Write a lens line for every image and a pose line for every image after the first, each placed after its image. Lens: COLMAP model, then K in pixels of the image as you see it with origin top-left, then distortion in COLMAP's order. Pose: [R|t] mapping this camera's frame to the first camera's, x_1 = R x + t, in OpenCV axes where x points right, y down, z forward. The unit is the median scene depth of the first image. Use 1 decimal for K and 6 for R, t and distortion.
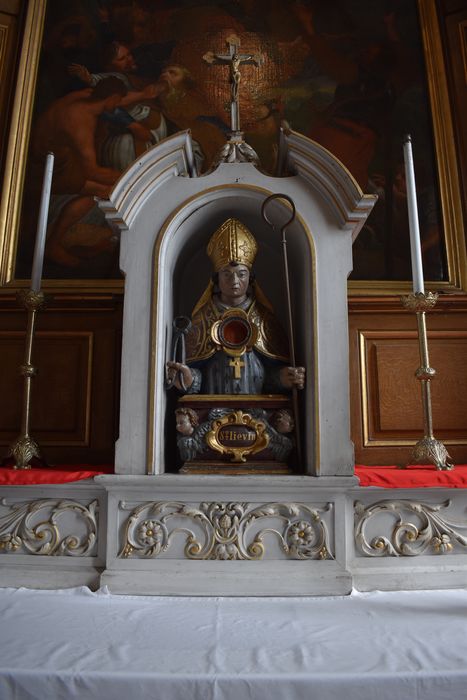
lens RADIAL K [[550.7, 0, 226.5], [0, 550.7, 346.9], [0, 0, 1]] dist [-0.096141, -0.000382]
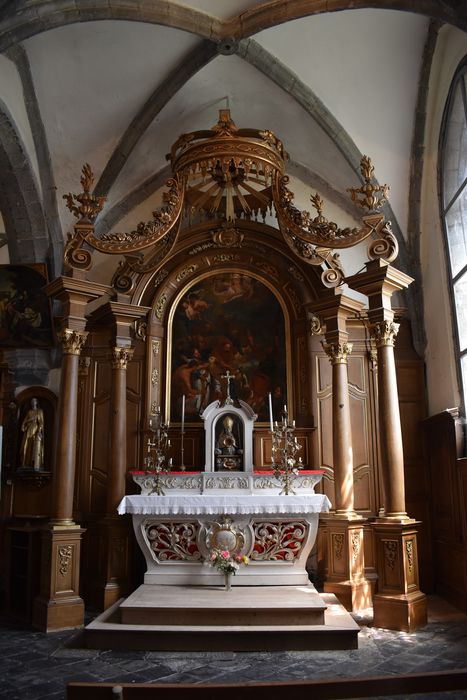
lens RADIAL K [[550.7, 0, 231.1], [0, 550.7, 354.4], [0, 0, 1]] dist [-0.096141, -0.000382]
pose [[0.999713, -0.014798, -0.018856, 0.136959], [0.014034, 0.999099, -0.040060, -0.591026], [0.019431, 0.039784, 0.999019, -3.767148]]
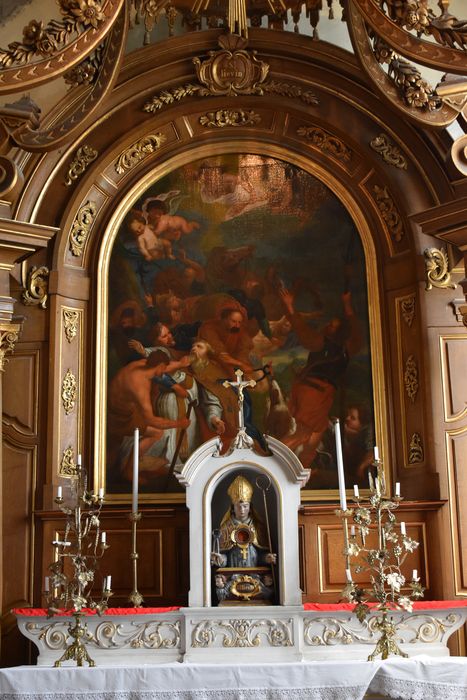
lens RADIAL K [[1100.3, 0, 229.7], [0, 1100.3, 350.2], [0, 0, 1]] dist [-0.020696, 0.000000]
pose [[0.999518, -0.028150, -0.013102, 0.036554], [0.027221, 0.997423, -0.066378, -0.441097], [0.014937, 0.065990, 0.997708, -3.084230]]
